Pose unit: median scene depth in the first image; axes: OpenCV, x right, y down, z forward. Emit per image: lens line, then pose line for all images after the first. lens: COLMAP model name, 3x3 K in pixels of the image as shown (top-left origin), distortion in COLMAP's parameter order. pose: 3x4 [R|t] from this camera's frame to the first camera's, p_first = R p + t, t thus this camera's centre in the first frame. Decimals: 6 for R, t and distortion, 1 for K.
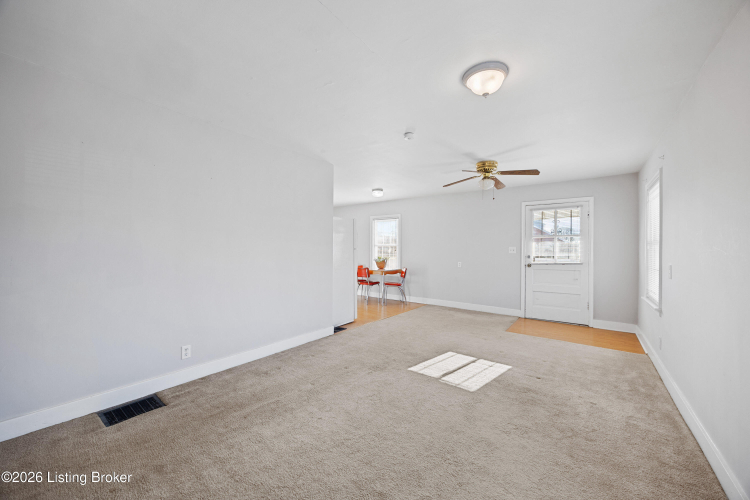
lens RADIAL K [[285.7, 0, 376.5], [0, 285.7, 246.7], [0, 0, 1]] dist [-0.000723, -0.000162]
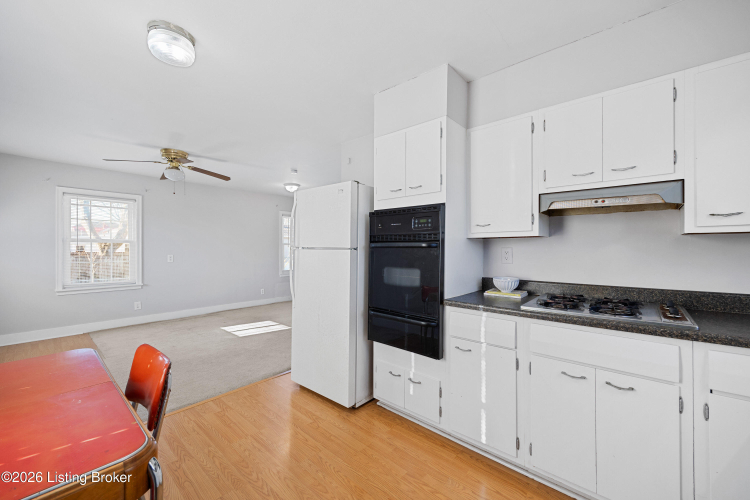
lens RADIAL K [[296.1, 0, 375.0], [0, 296.1, 250.0], [0, 0, 1]] dist [-0.009553, 0.000196]
pose [[-0.997396, -0.013227, 0.070899, -0.285754], [-0.013597, 0.999896, -0.004733, 0.011755], [-0.070829, -0.005684, -0.997472, 1.696522]]
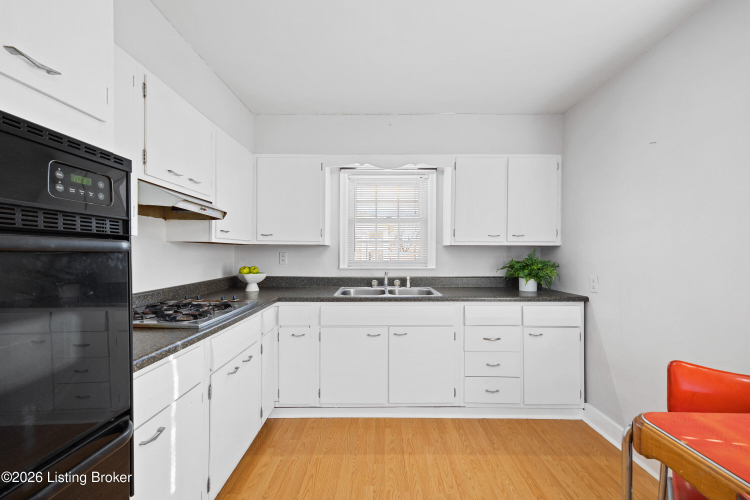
lens RADIAL K [[297.9, 0, 374.1], [0, 297.9, 252.7], [0, 0, 1]] dist [0.000229, 0.000022]
pose [[0.592819, -0.006175, -0.805312, -0.096241], [0.006718, 0.999974, -0.002723, 0.006882], [0.805308, -0.003796, 0.592845, 1.283275]]
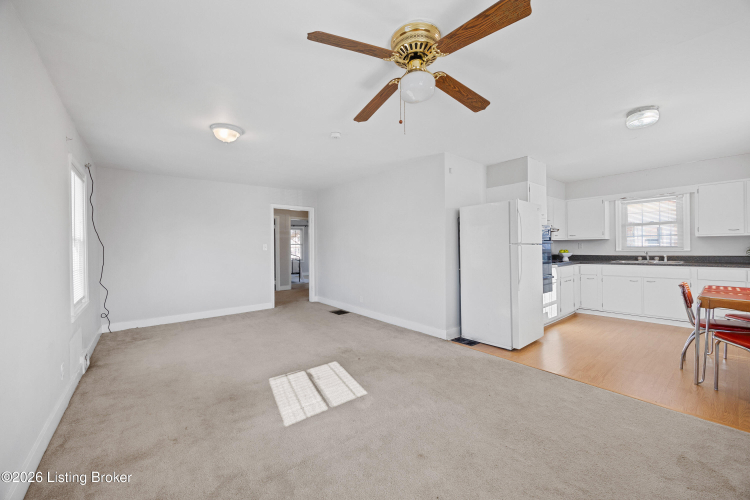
lens RADIAL K [[285.7, 0, 376.5], [0, 285.7, 246.7], [0, 0, 1]] dist [-0.000723, -0.000162]
pose [[-0.247623, -0.007333, -0.968829, 0.724024], [0.019100, 0.999740, -0.012449, 0.017031], [0.968668, -0.021587, -0.247418, 0.940862]]
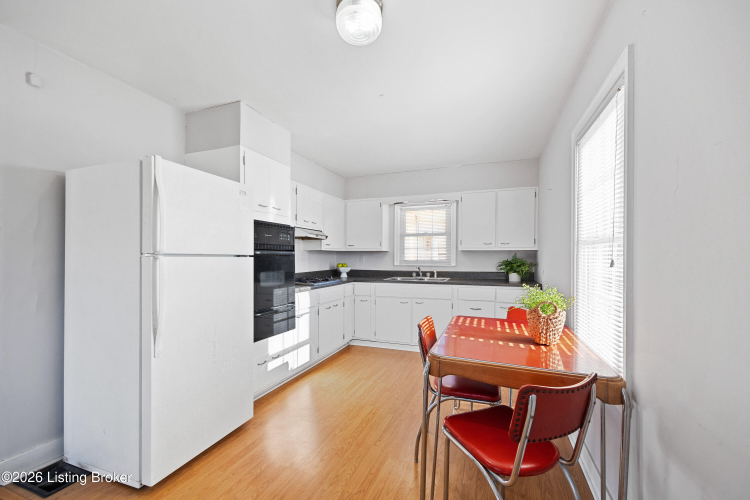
lens RADIAL K [[301.0, 0, 376.5], [0, 301.0, 257.4], [0, 0, 1]] dist [0.000725, 0.000089]
pose [[0.264985, -0.004353, -0.964243, 0.332587], [0.006706, 0.999974, -0.002671, 0.013388], [0.964229, -0.005759, 0.265007, 1.268096]]
